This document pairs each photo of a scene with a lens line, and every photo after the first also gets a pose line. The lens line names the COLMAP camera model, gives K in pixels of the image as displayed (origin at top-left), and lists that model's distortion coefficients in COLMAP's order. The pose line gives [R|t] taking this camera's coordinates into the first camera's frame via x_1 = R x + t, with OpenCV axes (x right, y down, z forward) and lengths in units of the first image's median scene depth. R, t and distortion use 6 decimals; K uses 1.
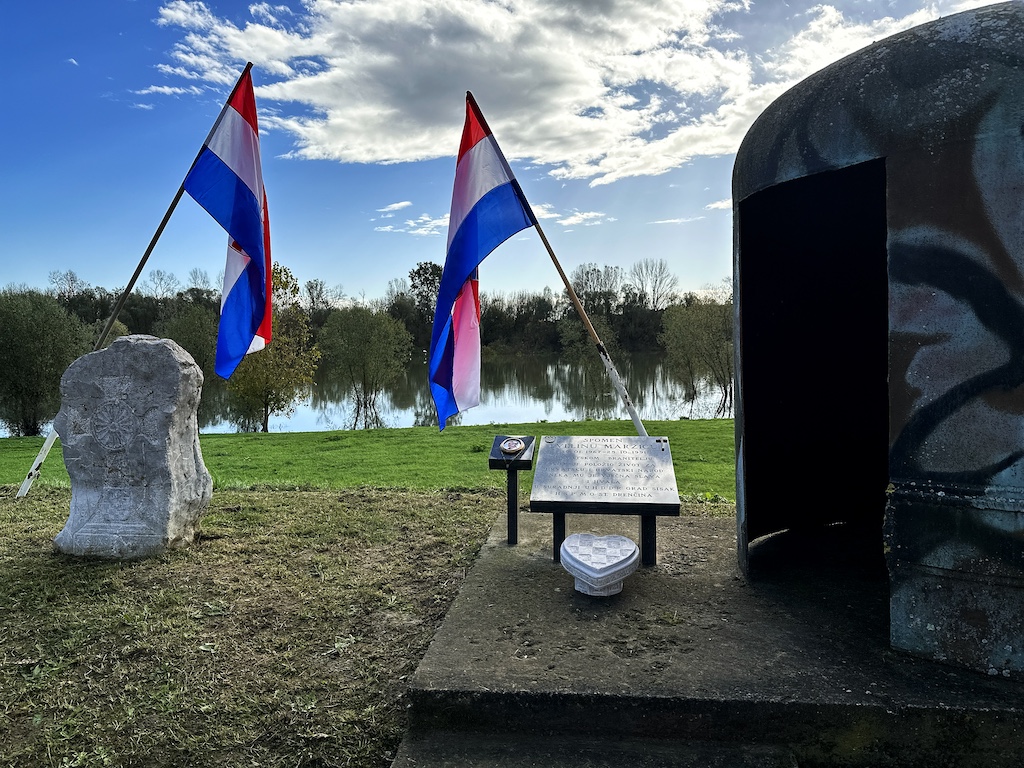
lens RADIAL K [[730.2, 0, 513.6], [0, 730.2, 390.0], [0, 0, 1]] dist [0.021208, -0.027194]
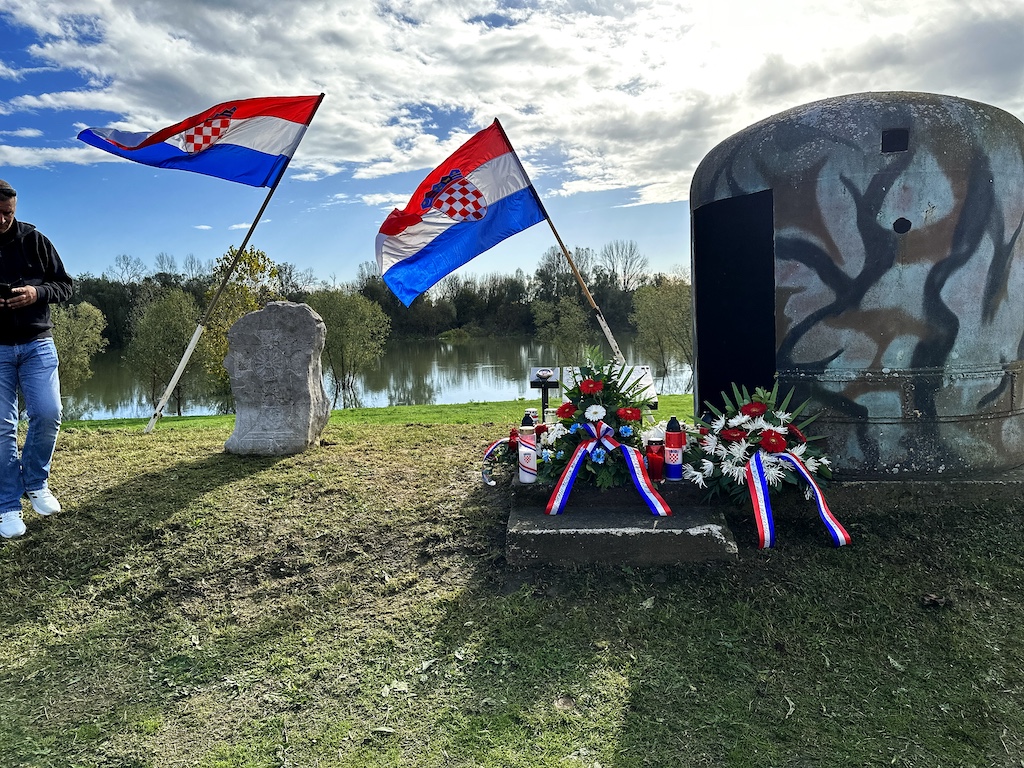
lens RADIAL K [[725.6, 0, 514.8], [0, 725.6, 381.1], [0, 0, 1]] dist [0.042383, -0.054837]
pose [[0.999157, -0.014454, 0.038419, -0.084809], [0.013966, 0.999819, 0.012945, 0.051790], [-0.038599, -0.012398, 0.999178, -0.329335]]
